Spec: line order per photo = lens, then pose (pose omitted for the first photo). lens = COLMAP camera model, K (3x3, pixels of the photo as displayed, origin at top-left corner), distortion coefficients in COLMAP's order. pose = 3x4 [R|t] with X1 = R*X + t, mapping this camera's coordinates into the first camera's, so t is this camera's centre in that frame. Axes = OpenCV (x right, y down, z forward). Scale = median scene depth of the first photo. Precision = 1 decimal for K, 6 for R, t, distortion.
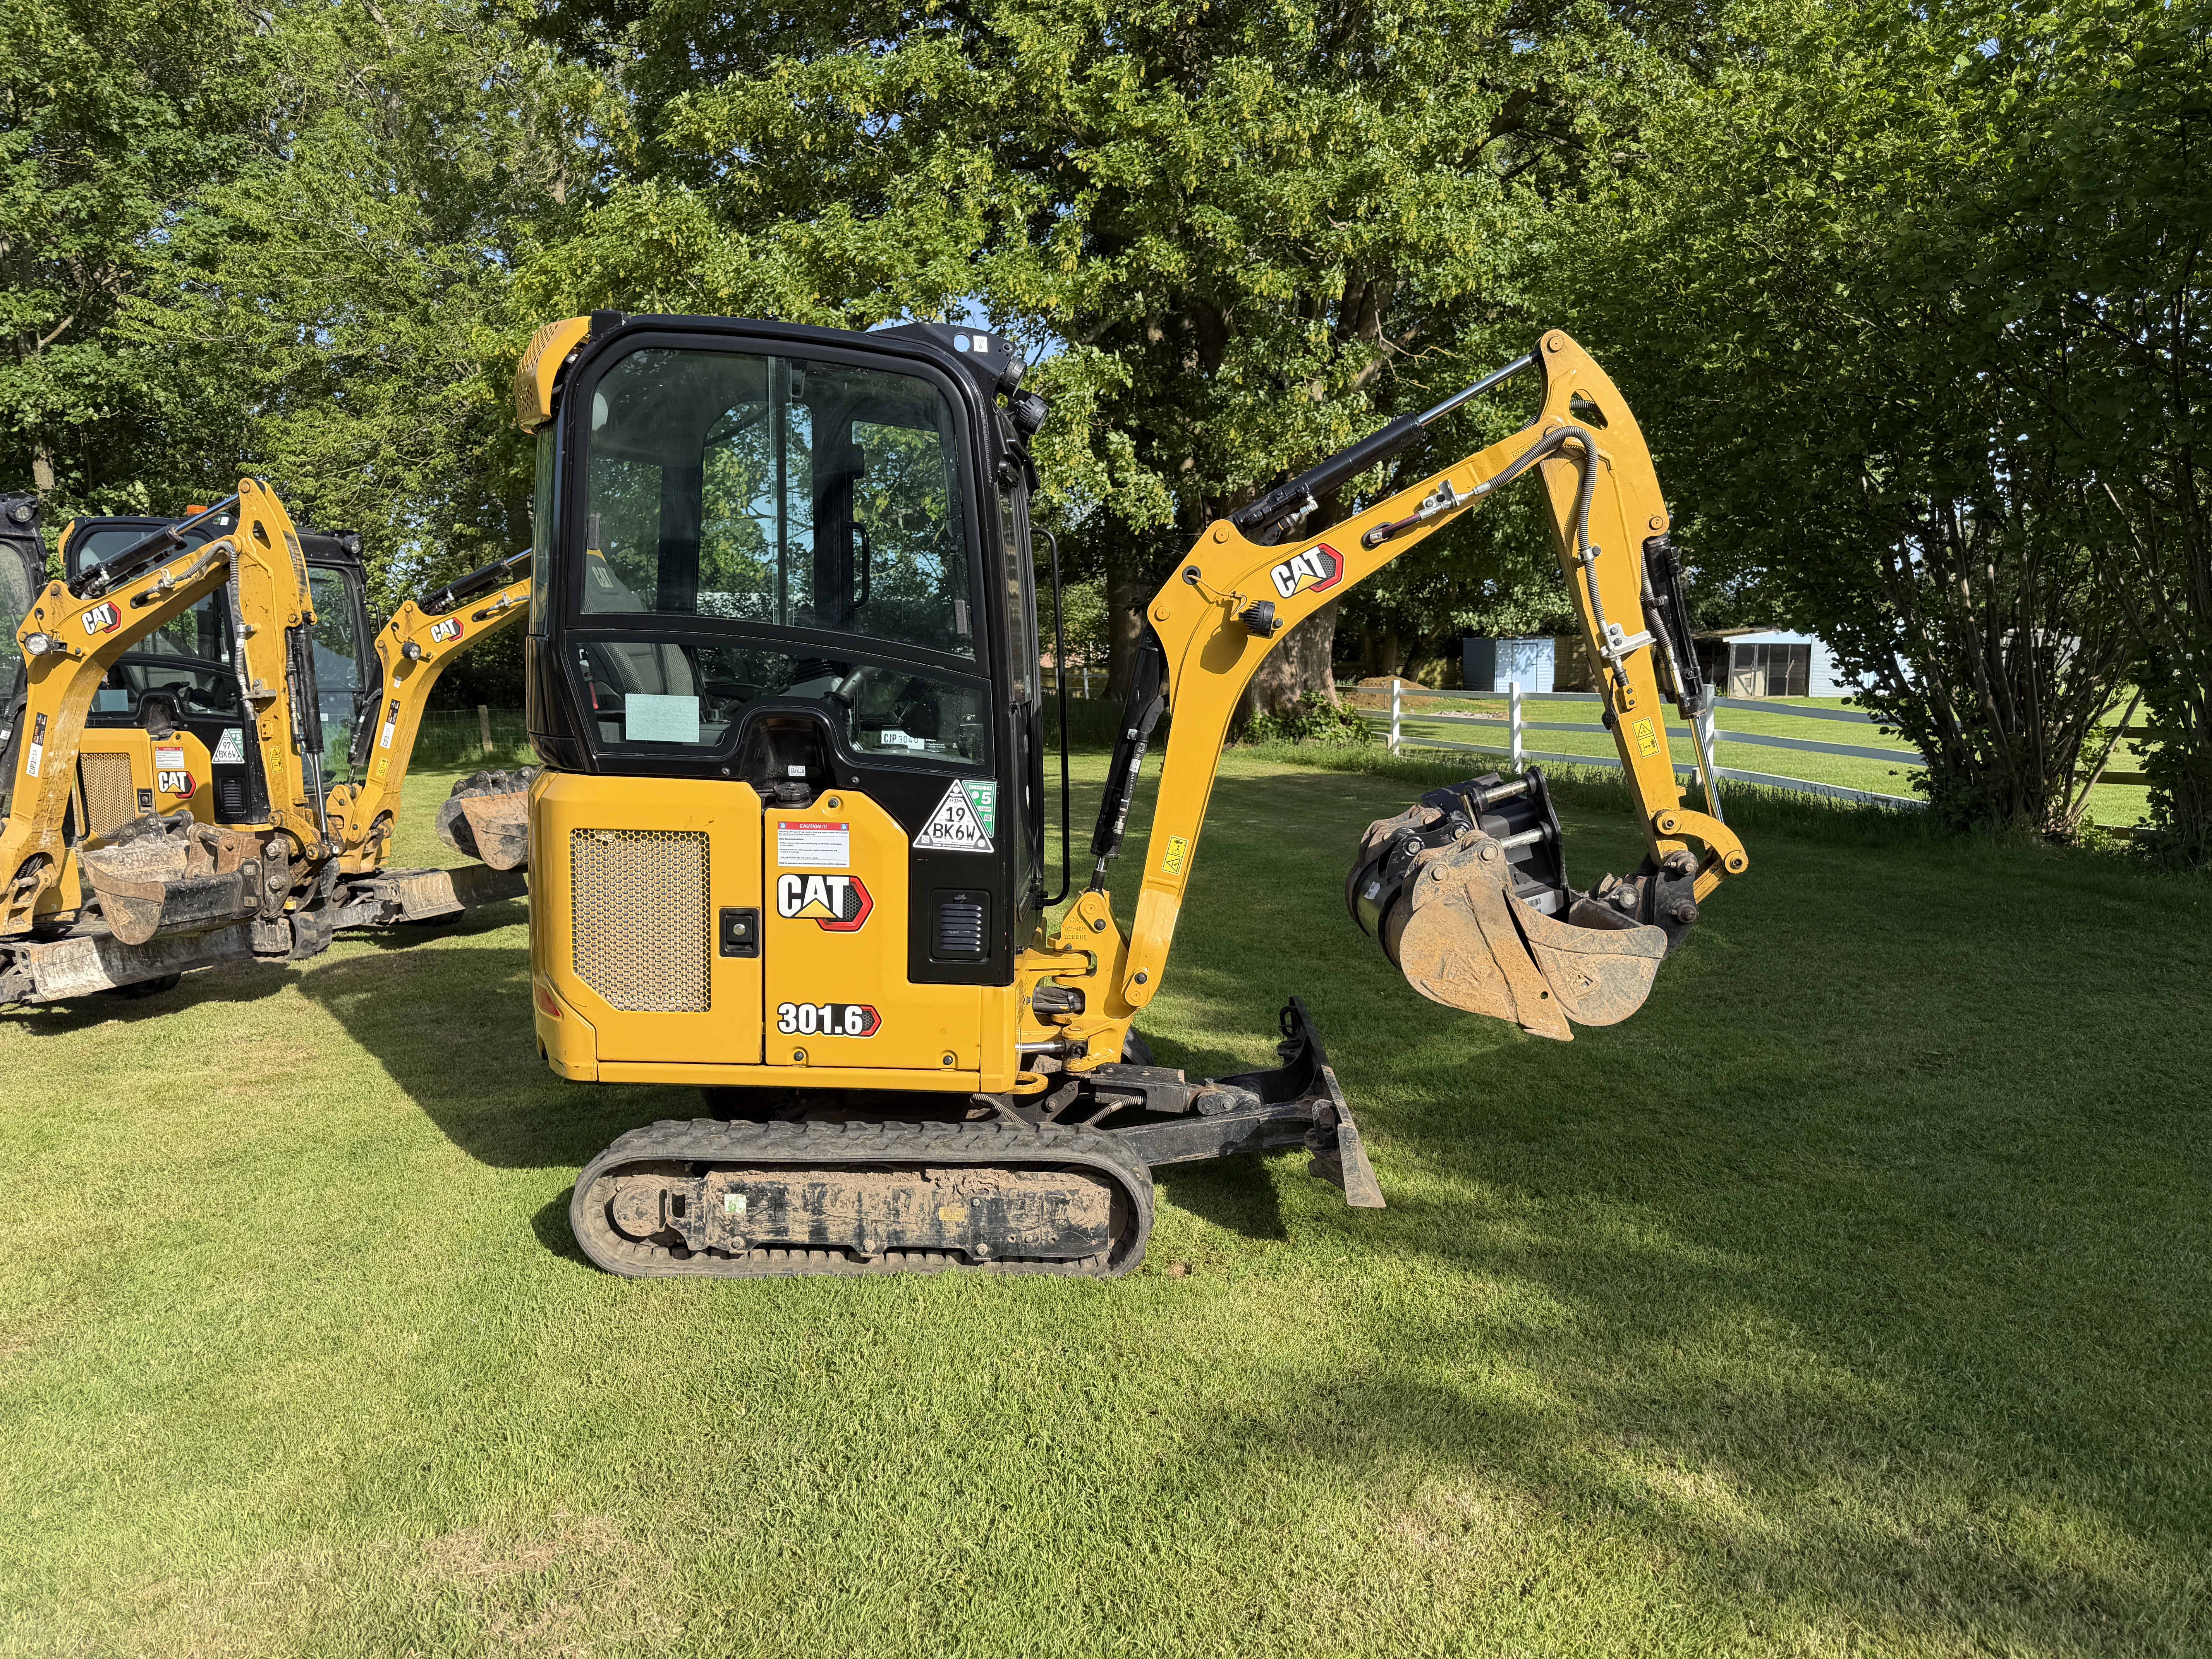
lens RADIAL K [[1550.9, 0, 1098.9], [0, 1550.9, 838.8], [0, 0, 1]] dist [0.030644, -0.015979]
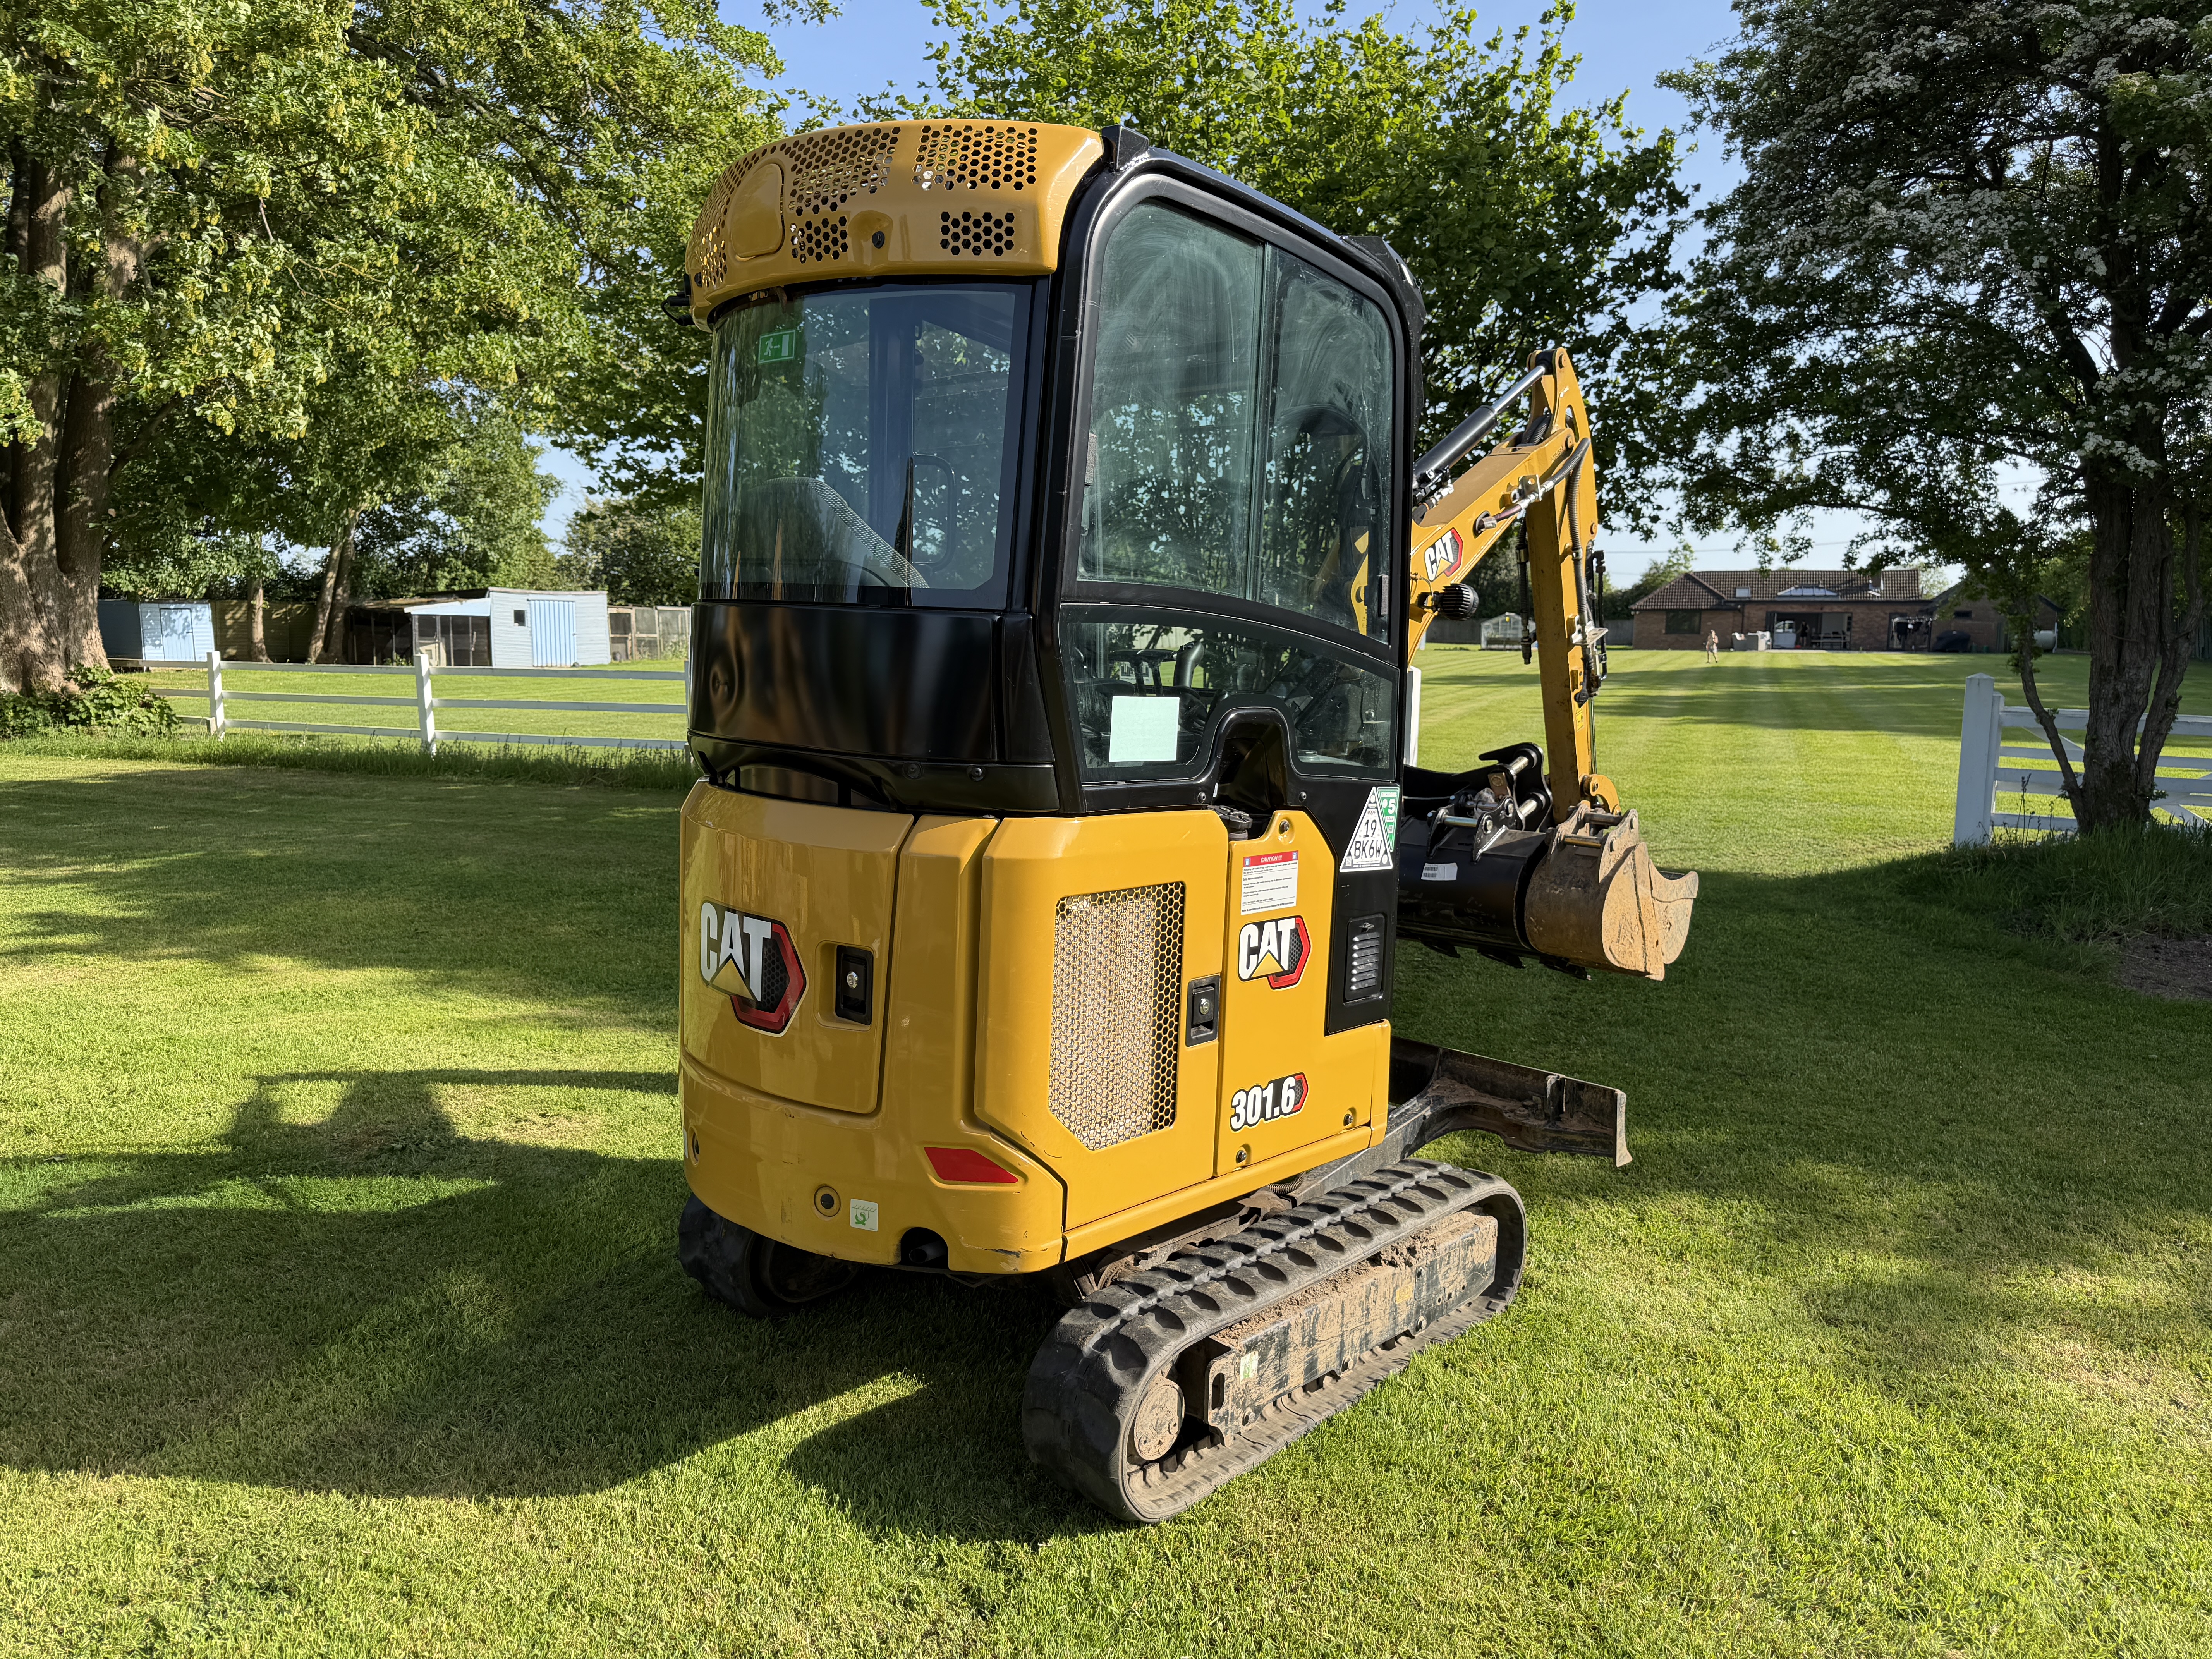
lens RADIAL K [[1550.9, 0, 1106.1], [0, 1550.9, 822.0], [0, 0, 1]] dist [0.030644, -0.015979]
pose [[0.662701, -0.082585, 0.744316, -0.814669], [0.076702, 0.996159, 0.042237, -0.065728], [-0.744946, 0.029100, 0.666490, 0.535164]]
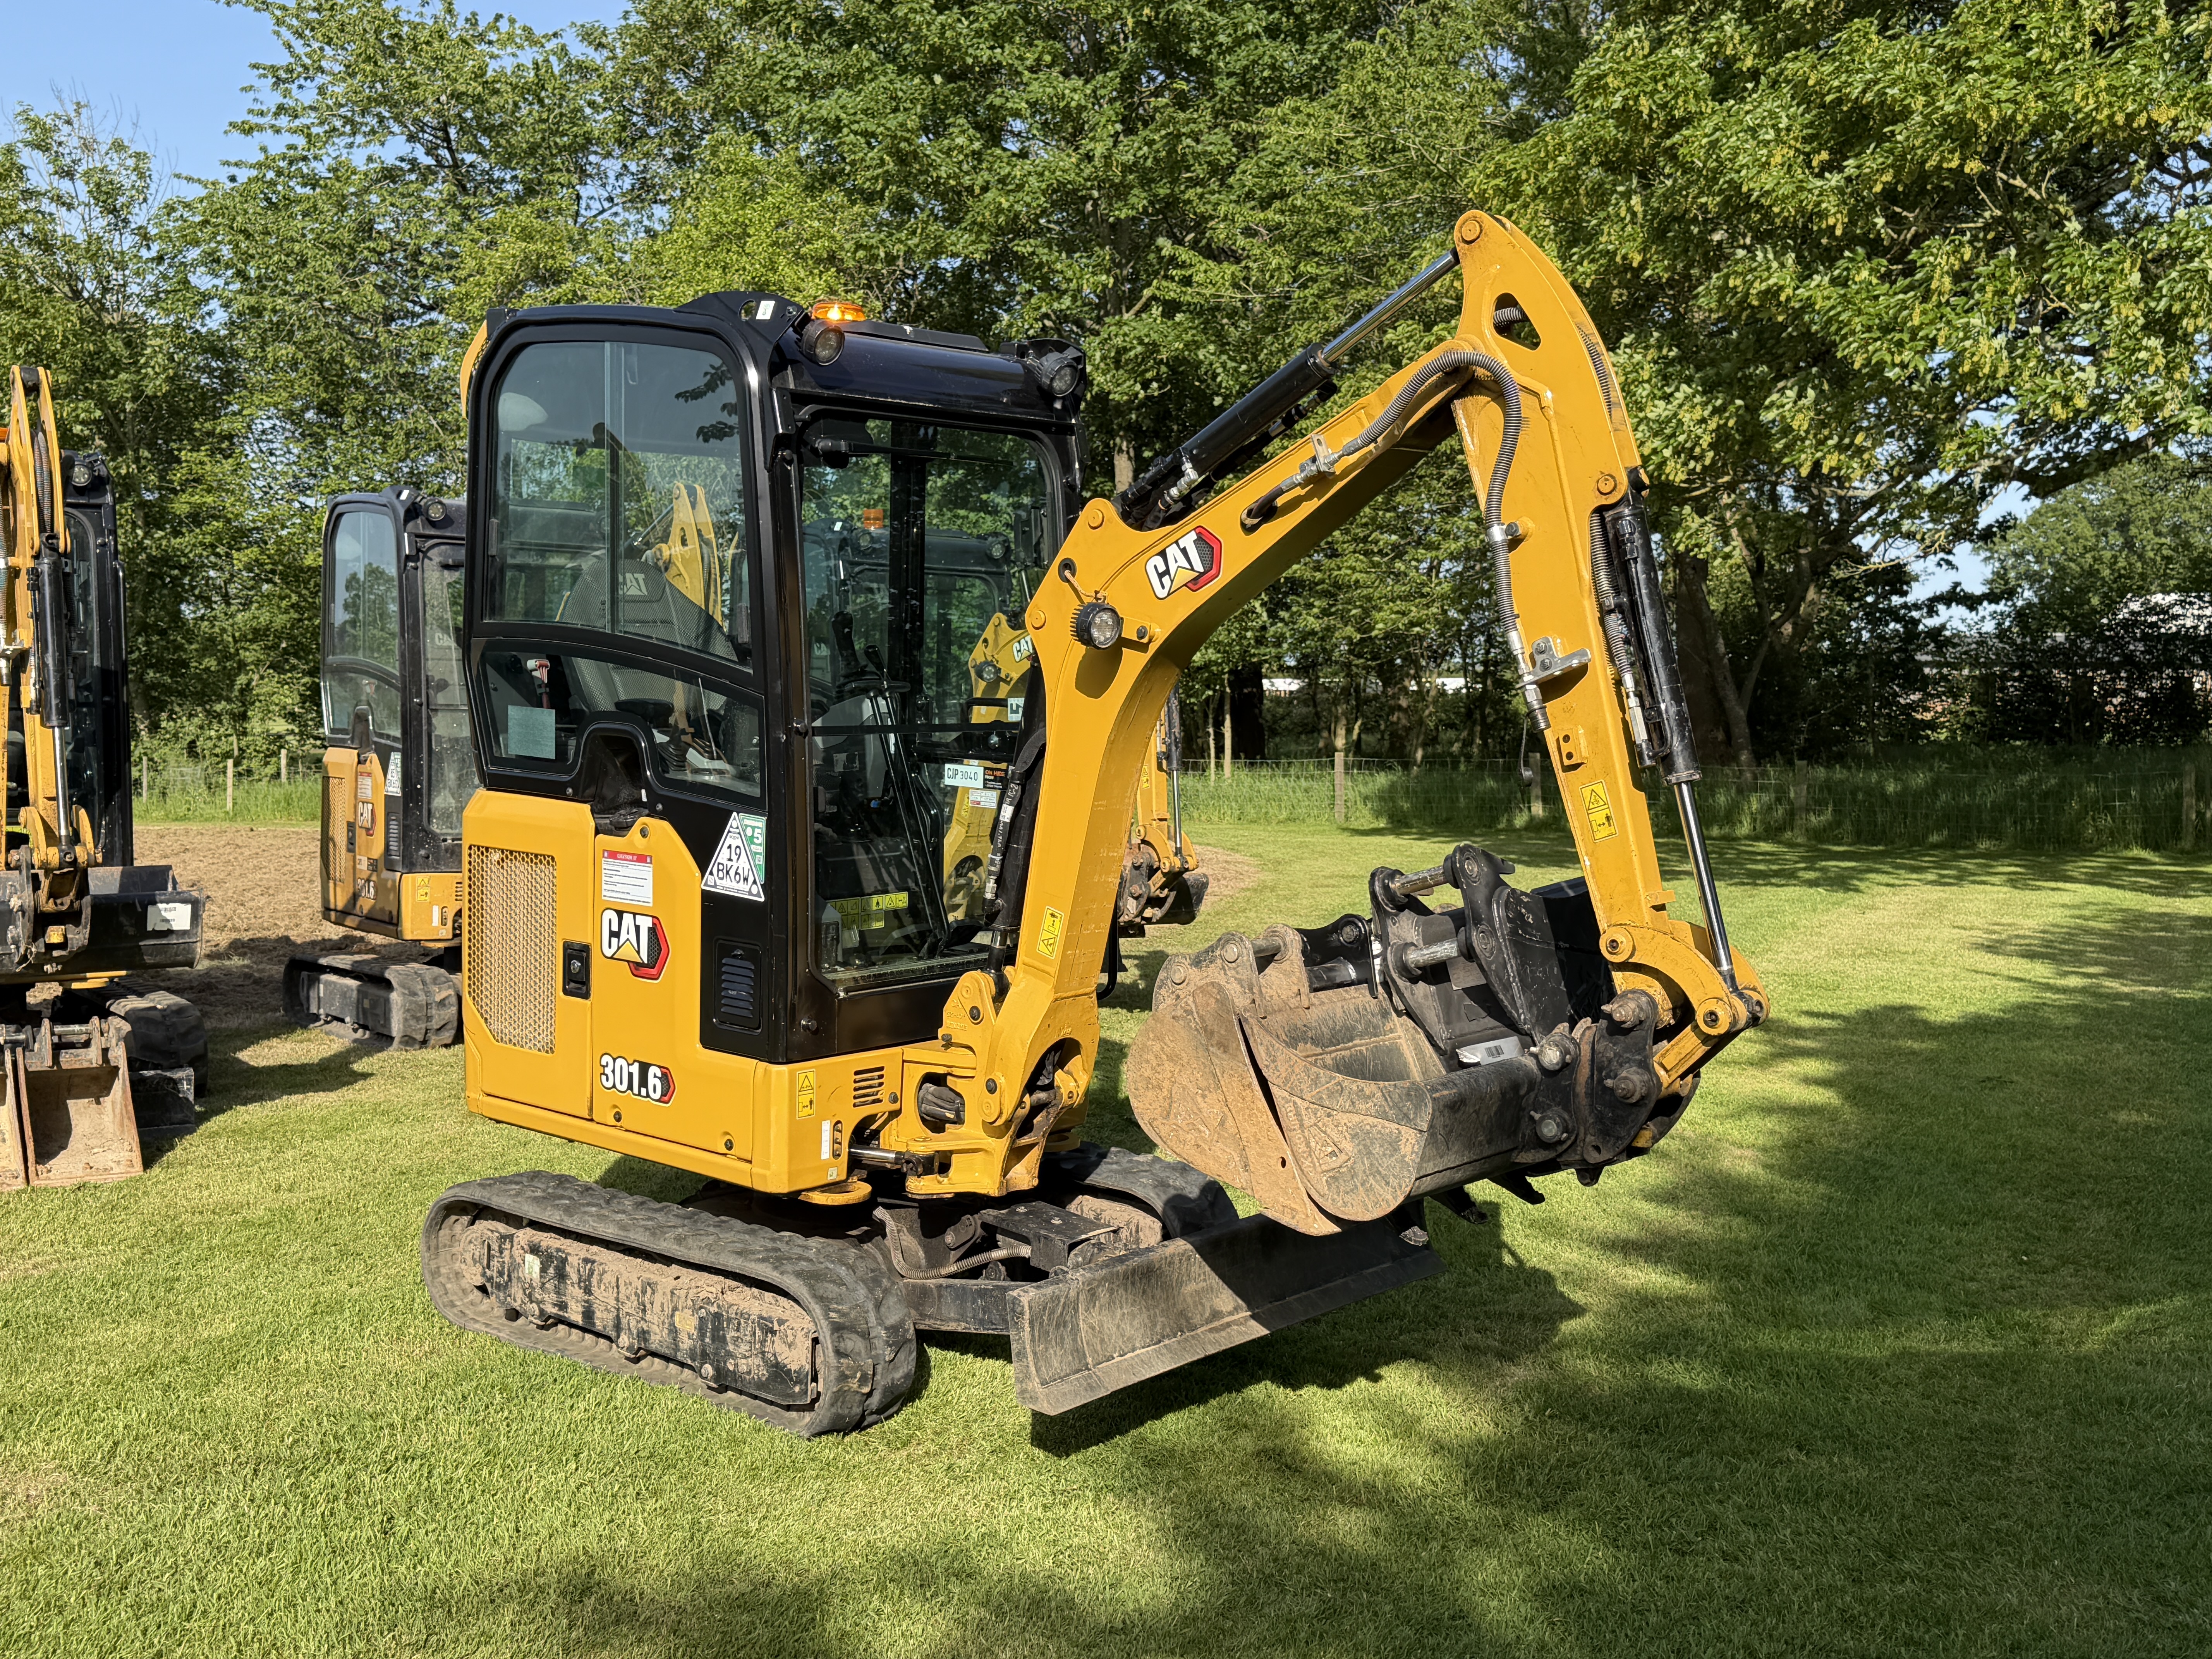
lens RADIAL K [[2366.7, 0, 1109.1], [0, 2366.7, 830.3], [0, 0, 1]] dist [0.029245, 0.000000]
pose [[0.773445, 0.056058, -0.631379, 0.879443], [-0.093085, 0.995327, -0.025659, -0.013960], [0.626991, 0.078618, 0.775050, 0.118489]]
